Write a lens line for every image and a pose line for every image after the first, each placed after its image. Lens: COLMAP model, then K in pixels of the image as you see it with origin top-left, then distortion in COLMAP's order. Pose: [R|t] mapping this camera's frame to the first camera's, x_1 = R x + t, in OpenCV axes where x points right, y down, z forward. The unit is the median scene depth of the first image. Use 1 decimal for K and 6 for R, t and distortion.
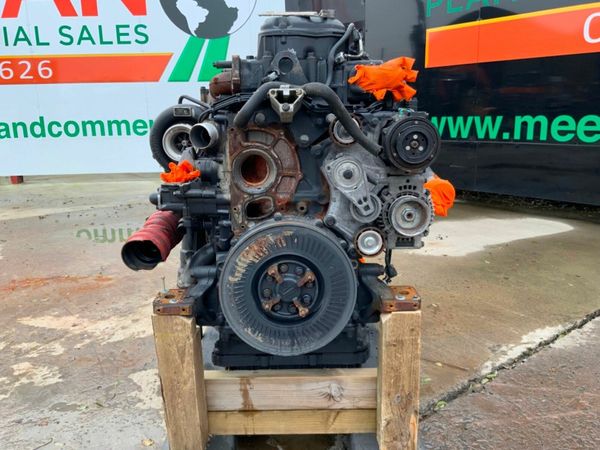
lens RADIAL K [[501.5, 0, 300.0], [0, 501.5, 225.0], [0, 0, 1]] dist [0.052965, -0.091093]
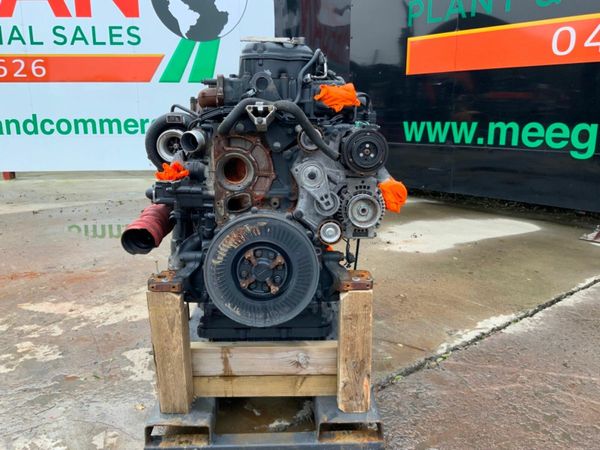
lens RADIAL K [[501.5, 0, 300.0], [0, 501.5, 225.0], [0, 0, 1]] dist [0.052965, -0.091093]
pose [[0.999692, 0.012598, 0.021359, 0.029643], [-0.012601, 0.999921, -0.000025, 0.012938], [-0.021358, -0.000245, 0.999772, -0.145675]]
